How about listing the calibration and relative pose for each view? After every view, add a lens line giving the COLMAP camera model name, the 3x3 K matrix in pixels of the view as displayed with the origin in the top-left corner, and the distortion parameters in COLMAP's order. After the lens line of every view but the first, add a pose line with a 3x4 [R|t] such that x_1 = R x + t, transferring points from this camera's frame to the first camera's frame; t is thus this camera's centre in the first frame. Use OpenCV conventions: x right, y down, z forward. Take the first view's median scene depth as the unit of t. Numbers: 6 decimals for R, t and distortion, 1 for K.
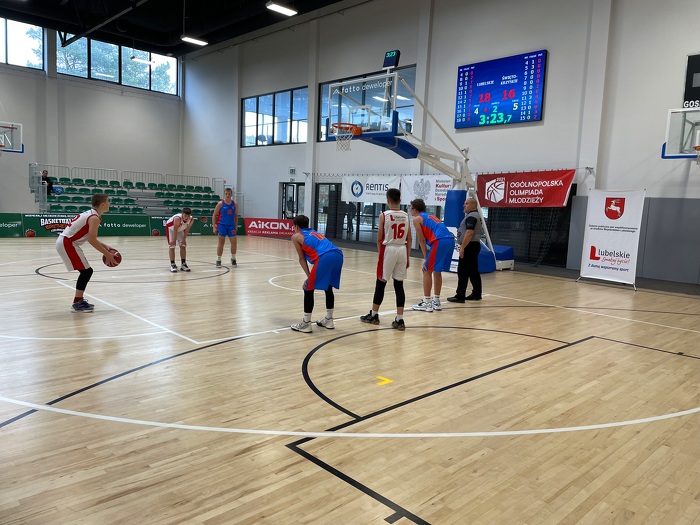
lens RADIAL K [[521.6, 0, 351.2], [0, 521.6, 260.8], [0, 0, 1]] dist [0.074469, -0.092984]
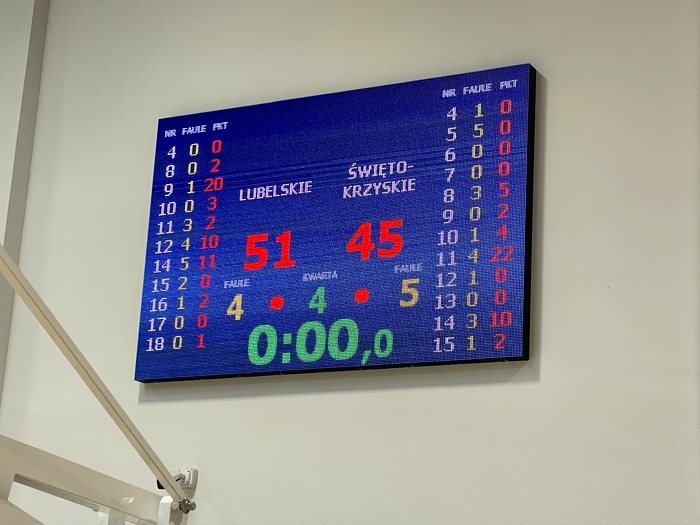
lens RADIAL K [[1678.3, 0, 350.0], [0, 1678.3, 262.0], [0, 0, 1]] dist [-0.122903, 0.000000]
pose [[0.954321, 0.092394, 0.284139, 0.084352], [0.013469, 0.936716, -0.349832, -0.058645], [-0.298479, 0.337679, 0.892683, 0.359780]]
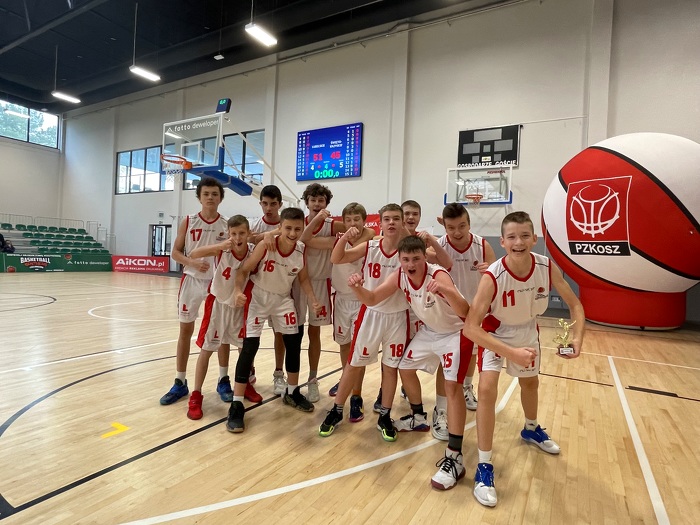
lens RADIAL K [[396.9, 0, 350.9], [0, 396.9, 266.0], [0, 0, 1]] dist [-0.004534, 0.008525]
pose [[0.961377, -0.007651, 0.275128, 0.066046], [0.026857, 0.997451, -0.066107, 0.010968], [-0.273921, 0.070943, 0.959132, 0.094303]]
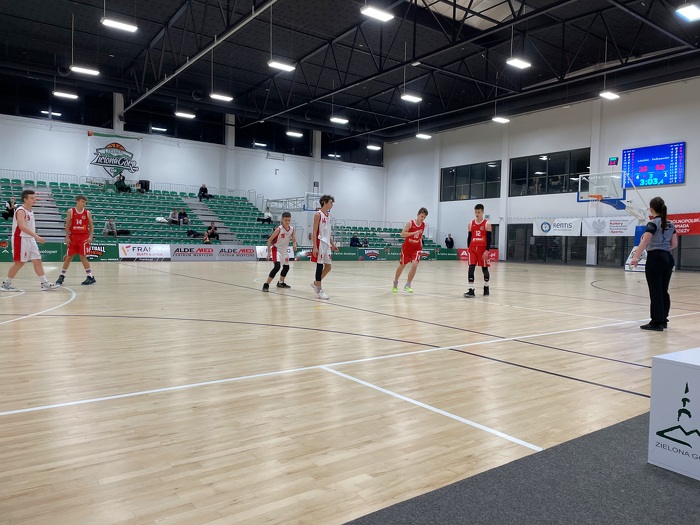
lens RADIAL K [[521.6, 0, 353.5], [0, 521.6, 261.6], [0, 0, 1]] dist [0.074469, -0.092984]
pose [[0.990473, -0.016463, -0.136716, -0.403766], [0.005501, 0.996765, -0.080178, 0.097801], [0.137594, 0.078662, 0.987360, -0.694758]]
